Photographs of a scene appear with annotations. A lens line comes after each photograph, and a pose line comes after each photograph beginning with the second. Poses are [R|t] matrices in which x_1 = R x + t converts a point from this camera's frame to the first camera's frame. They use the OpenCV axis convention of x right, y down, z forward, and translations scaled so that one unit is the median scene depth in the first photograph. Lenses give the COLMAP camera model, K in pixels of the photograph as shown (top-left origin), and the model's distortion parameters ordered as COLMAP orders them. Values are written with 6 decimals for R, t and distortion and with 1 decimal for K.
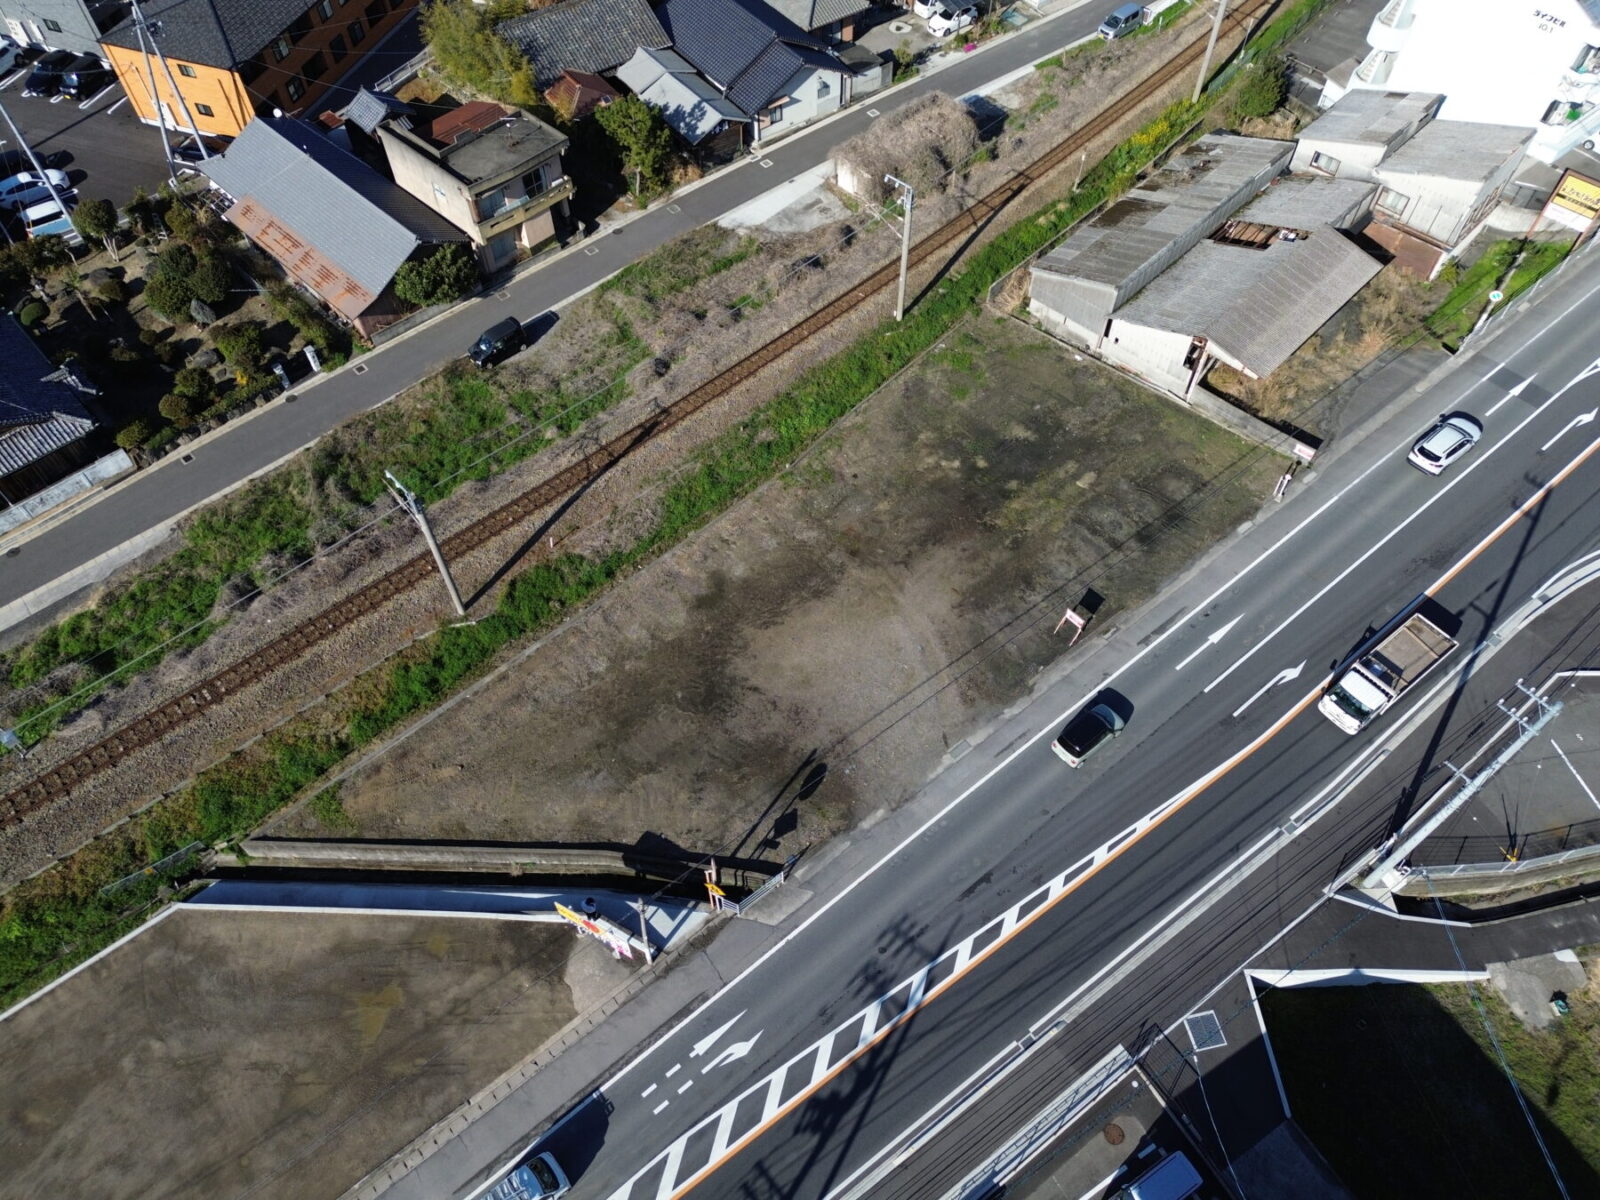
lens RADIAL K [[1133.5, 0, 792.1], [0, 1133.5, 597.5], [0, 0, 1]] dist [0.067922, -0.055909]
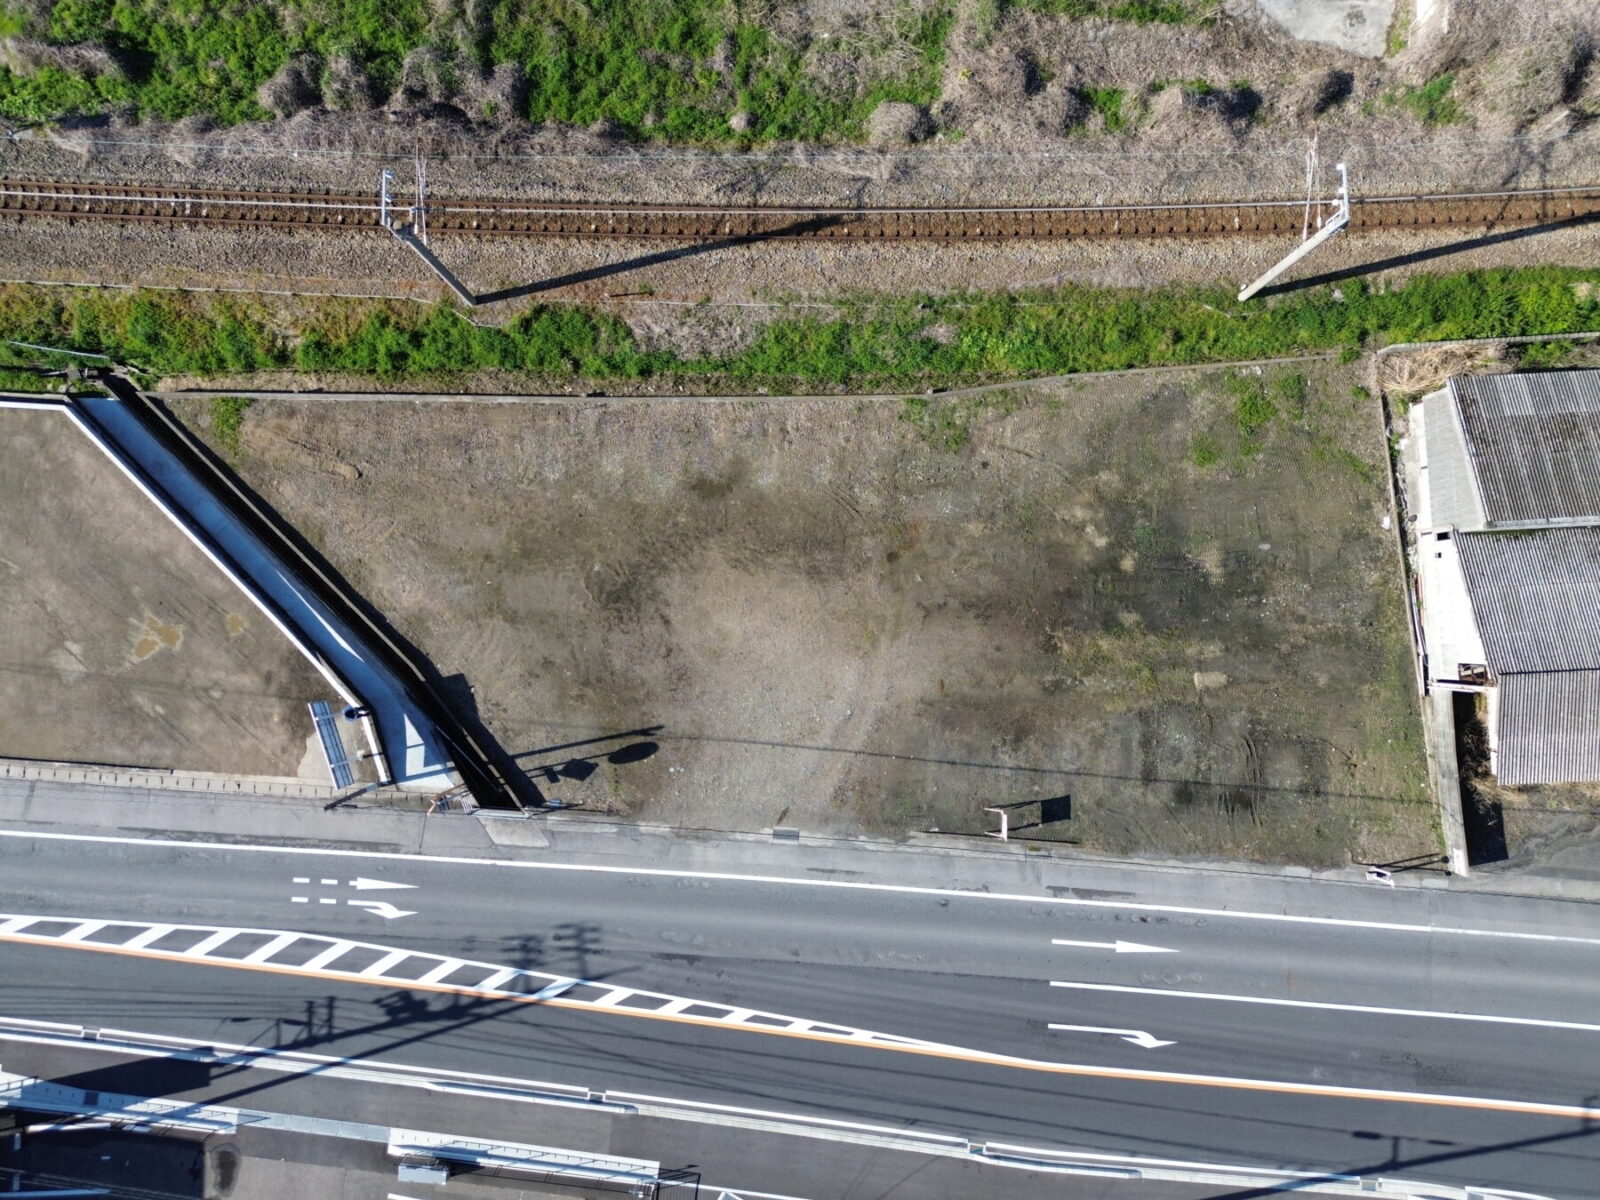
lens RADIAL K [[1133.5, 0, 792.1], [0, 1133.5, 597.5], [0, 0, 1]] dist [0.067922, -0.055909]
pose [[0.733995, 0.678867, -0.019770, 0.038613], [-0.548967, 0.610182, 0.571238, -0.434986], [0.399857, -0.408433, 0.820546, 0.313749]]
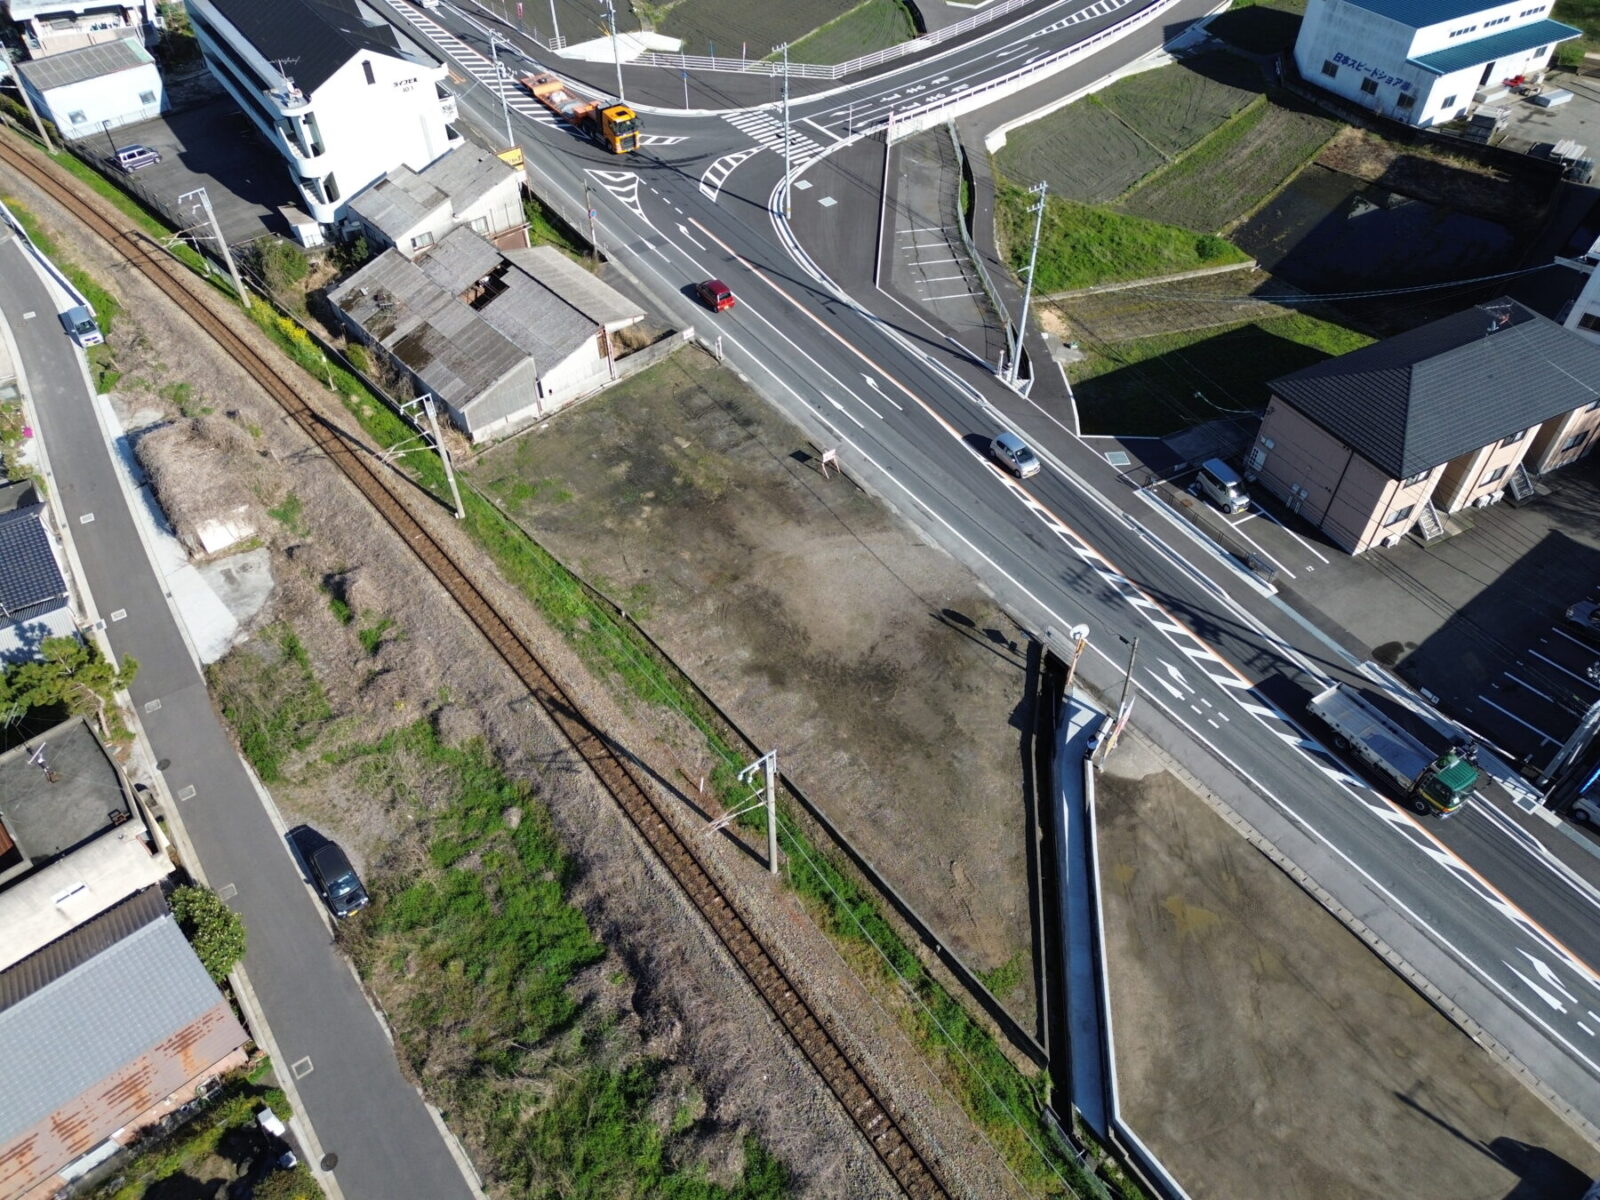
lens RADIAL K [[1126.4, 0, 791.8], [0, 1126.4, 598.9], [0, 0, 1]] dist [0.078528, -0.068629]
pose [[0.076526, -0.710322, 0.699705, -0.744720], [0.813707, 0.450048, 0.367882, -0.398453], [-0.576215, 0.541203, 0.612434, 0.288819]]
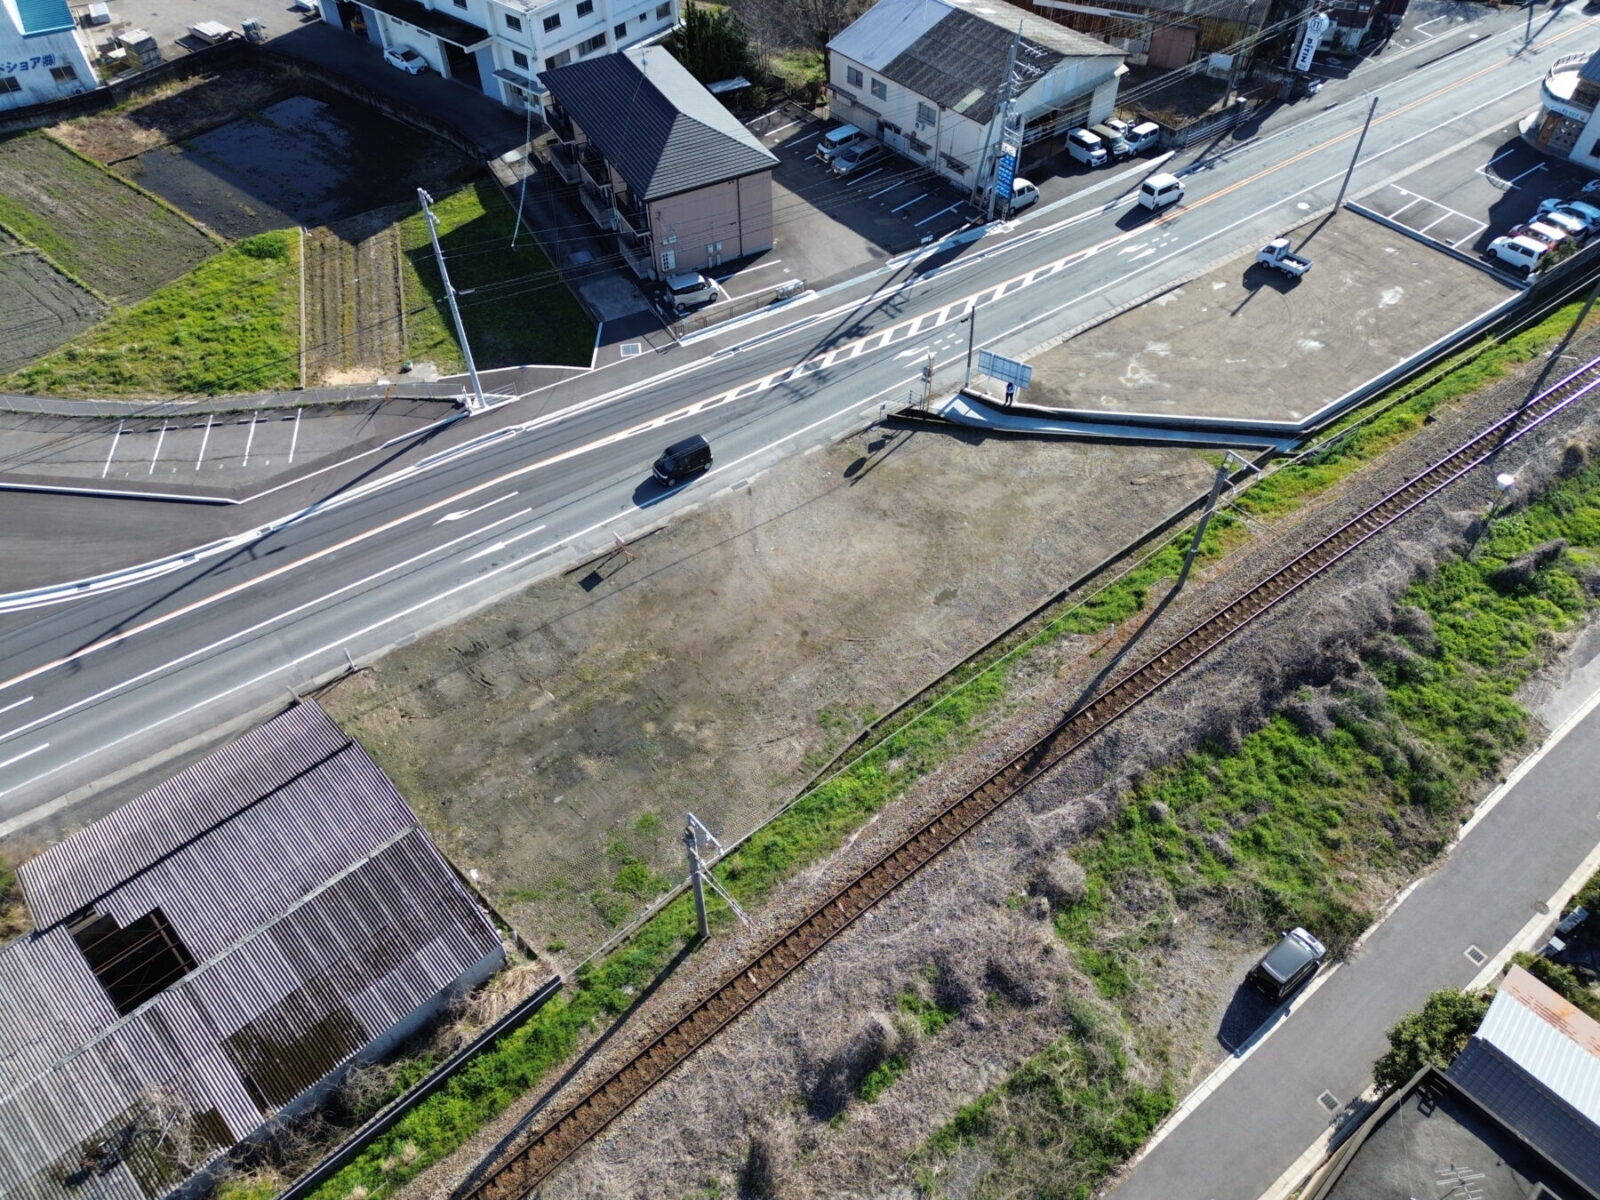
lens RADIAL K [[1126.4, 0, 791.8], [0, 1126.4, 598.9], [0, 0, 1]] dist [0.078528, -0.068629]
pose [[-0.997643, -0.042190, 0.054115, 0.013994], [0.062329, -0.227372, 0.971811, -1.001740], [-0.028696, 0.972894, 0.229465, 0.743078]]
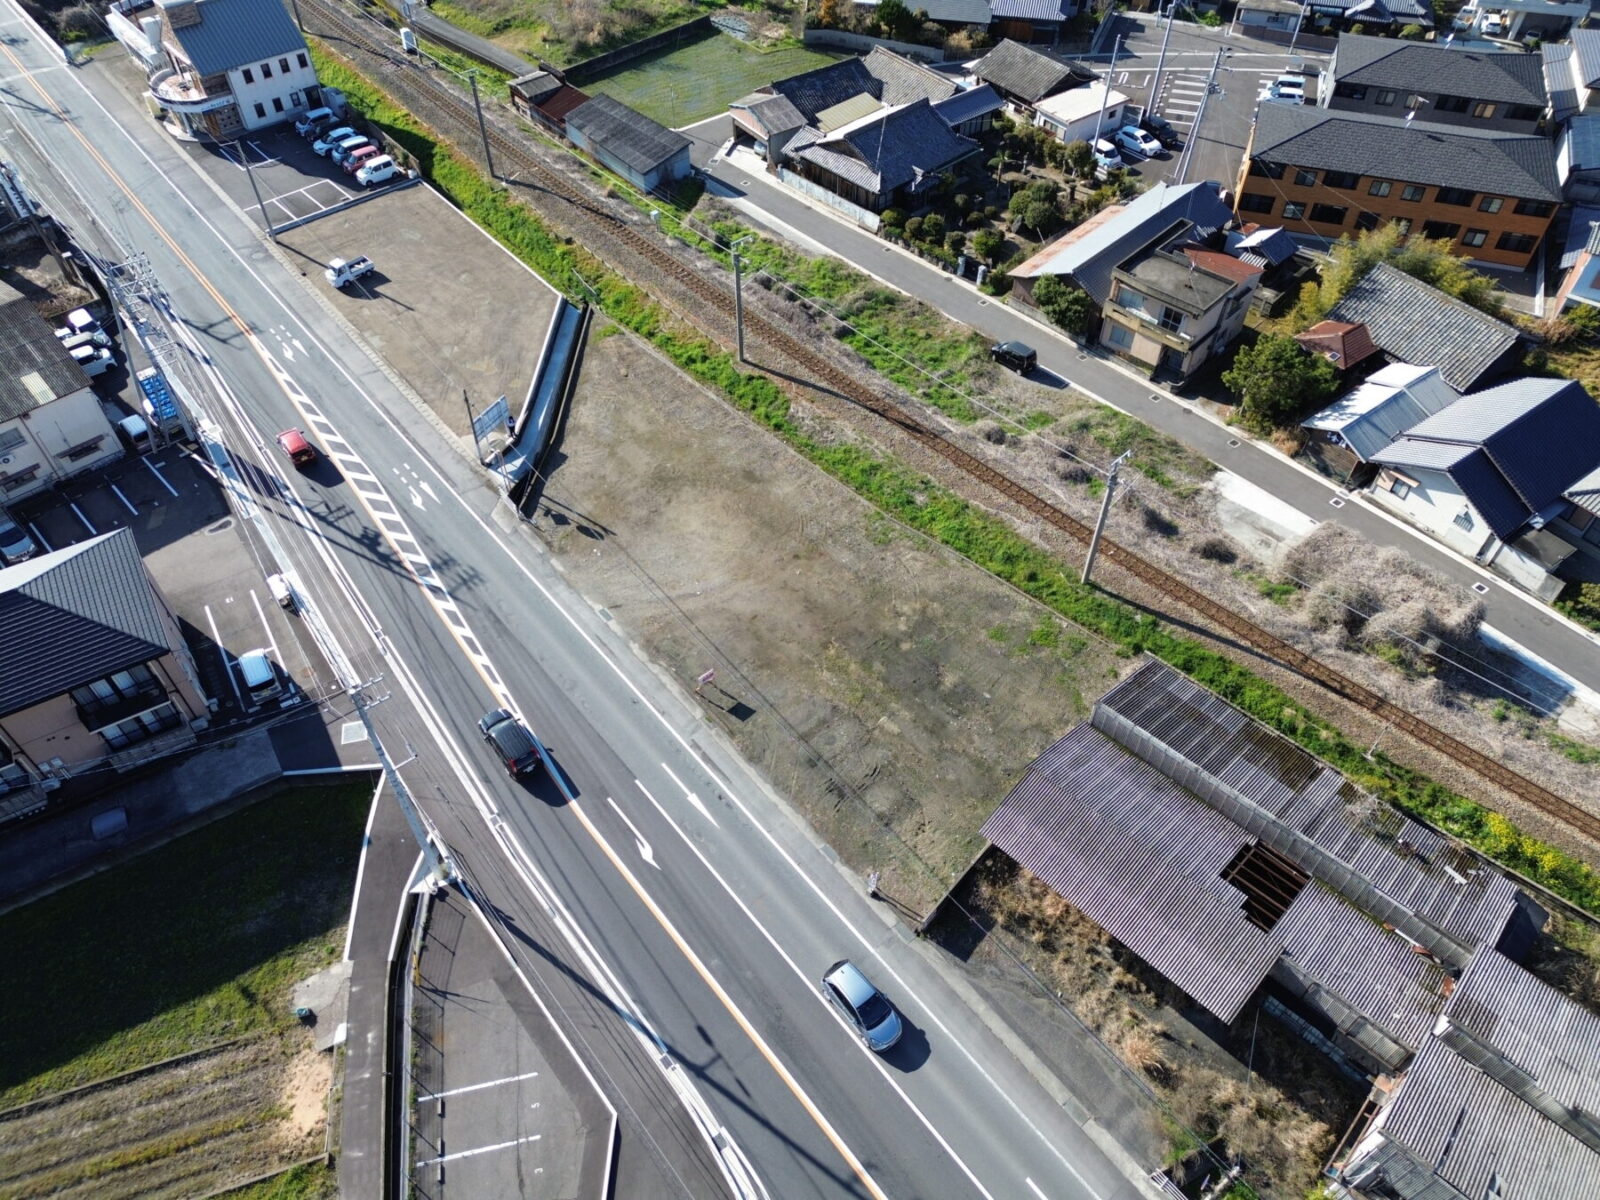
lens RADIAL K [[1133.5, 0, 792.1], [0, 1133.5, 597.5], [0, 0, 1]] dist [0.067922, -0.055909]
pose [[-0.001784, 0.740937, -0.671572, 0.884340], [-0.809026, 0.393662, 0.436471, -0.536884], [0.587770, 0.544098, 0.598735, 0.311132]]
